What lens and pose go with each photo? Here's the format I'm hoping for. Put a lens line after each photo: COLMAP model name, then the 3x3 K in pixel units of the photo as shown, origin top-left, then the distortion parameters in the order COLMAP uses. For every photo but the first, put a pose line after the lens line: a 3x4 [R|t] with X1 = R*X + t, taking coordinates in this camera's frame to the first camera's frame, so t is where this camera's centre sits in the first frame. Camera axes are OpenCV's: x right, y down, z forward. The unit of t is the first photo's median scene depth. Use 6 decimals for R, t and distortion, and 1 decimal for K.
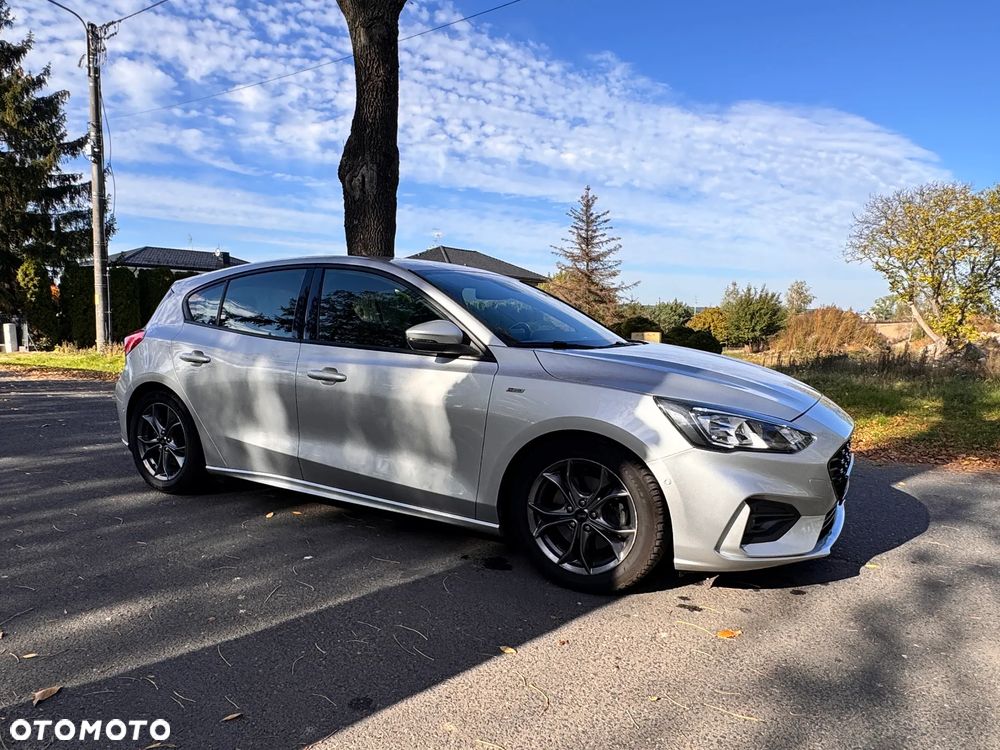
lens RADIAL K [[685.4, 0, 484.2], [0, 685.4, 376.3], [0, 0, 1]] dist [0.001558, -0.003958]
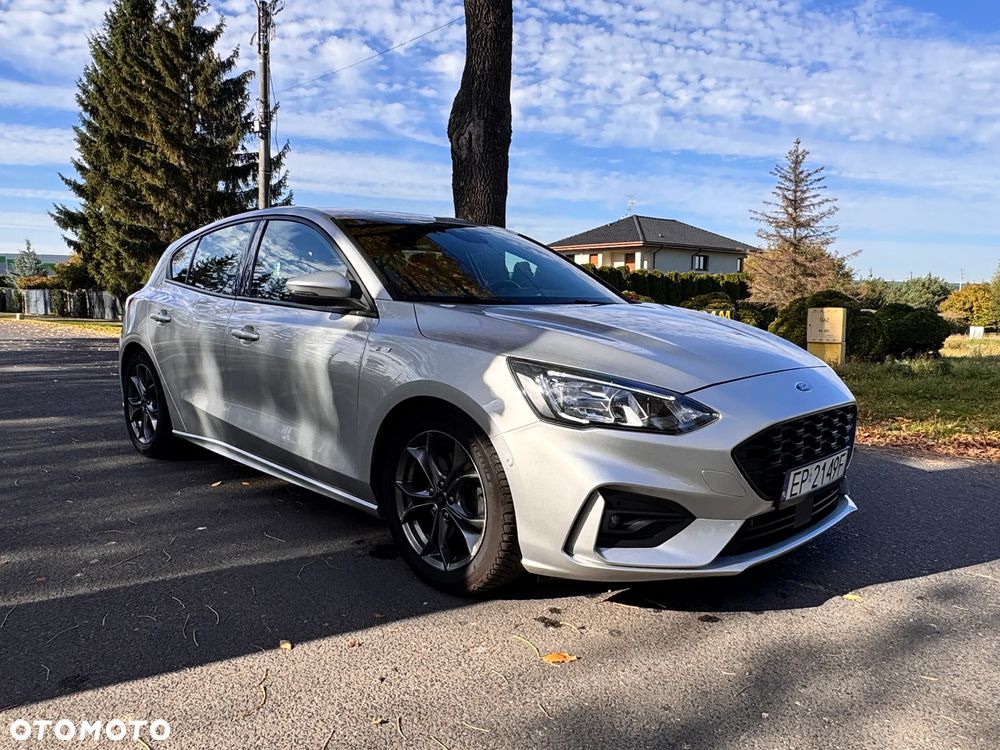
lens RADIAL K [[753.6, 0, 500.3], [0, 753.6, 357.2], [0, 0, 1]] dist [-0.003179, -0.000242]
pose [[0.969673, 0.021084, -0.243495, 0.324974], [-0.022048, 0.999756, -0.001233, 0.021923], [0.243410, 0.006565, 0.969901, 0.094223]]
